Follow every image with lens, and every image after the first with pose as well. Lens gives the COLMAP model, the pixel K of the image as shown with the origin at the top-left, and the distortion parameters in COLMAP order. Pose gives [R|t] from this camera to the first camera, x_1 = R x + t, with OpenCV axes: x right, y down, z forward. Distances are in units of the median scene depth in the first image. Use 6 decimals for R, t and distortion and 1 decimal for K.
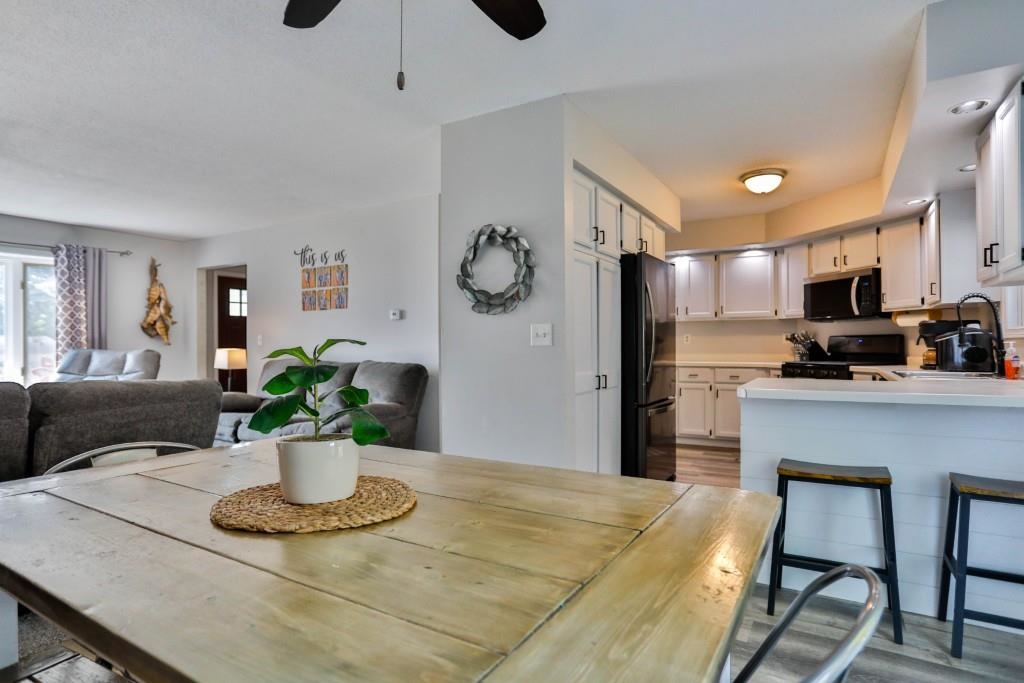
lens RADIAL K [[561.6, 0, 512.0], [0, 561.6, 341.5], [0, 0, 1]] dist [-0.004432, 0.017304]
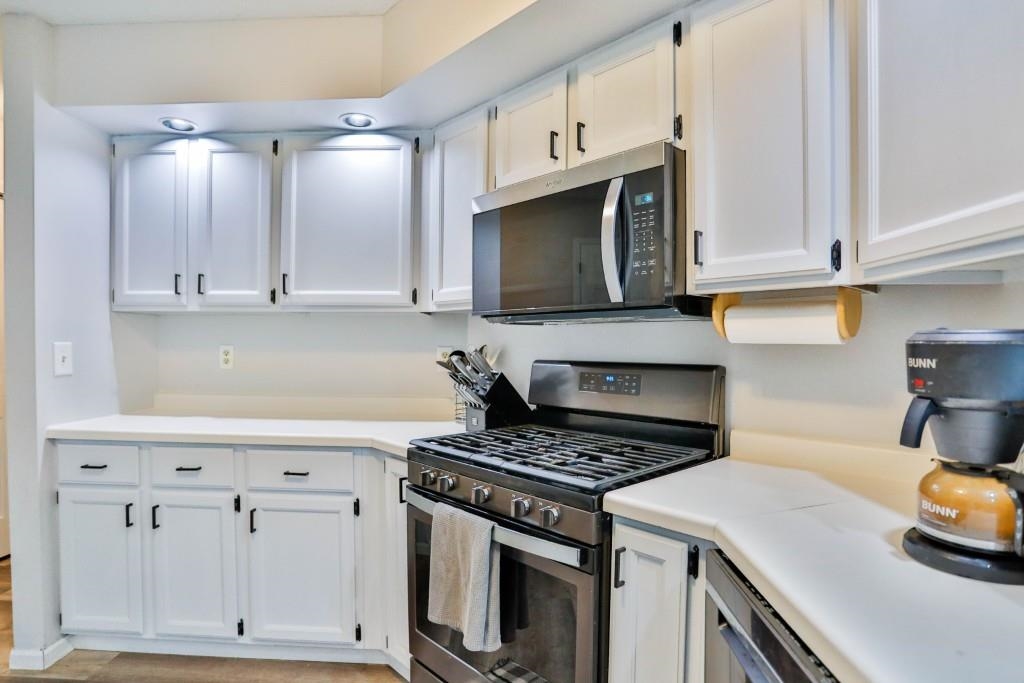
lens RADIAL K [[561.6, 0, 512.0], [0, 561.6, 341.5], [0, 0, 1]] dist [-0.004432, 0.017304]
pose [[0.882756, 0.010458, 0.469716, 0.462642], [-0.012323, 0.999924, 0.000896, -0.028373], [-0.469671, -0.006580, 0.882817, 0.832788]]
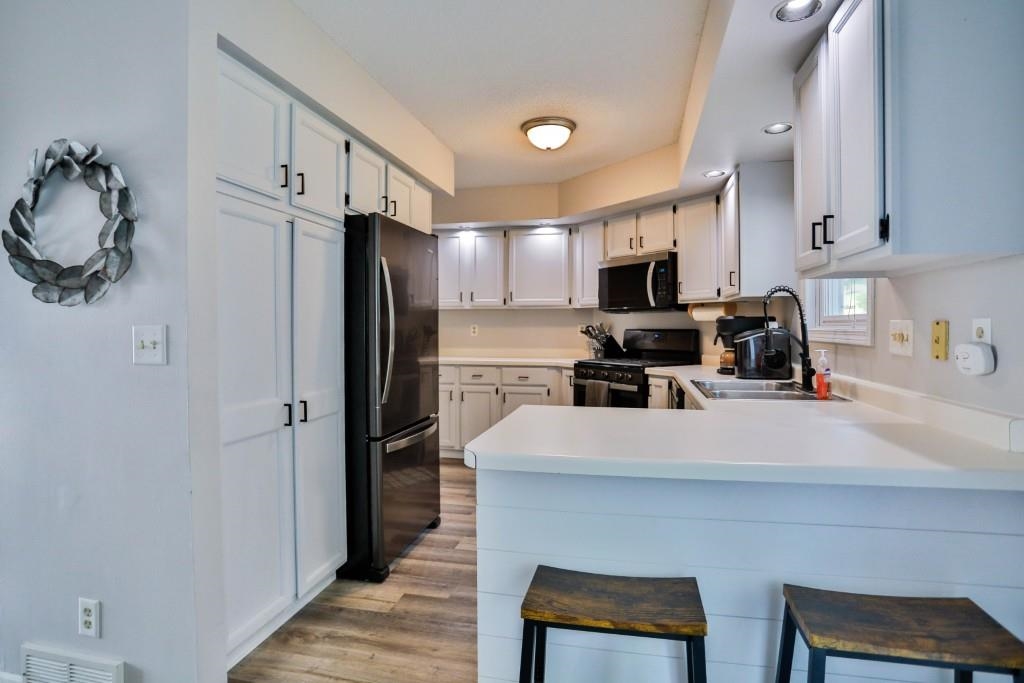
lens RADIAL K [[570.3, 0, 509.2], [0, 570.3, 336.1], [0, 0, 1]] dist [-0.044048, 0.001068]
pose [[0.953672, -0.004384, 0.300816, 0.160758], [-0.002829, 0.999719, 0.023539, -0.024294], [-0.300835, -0.023300, 0.953392, 0.266245]]
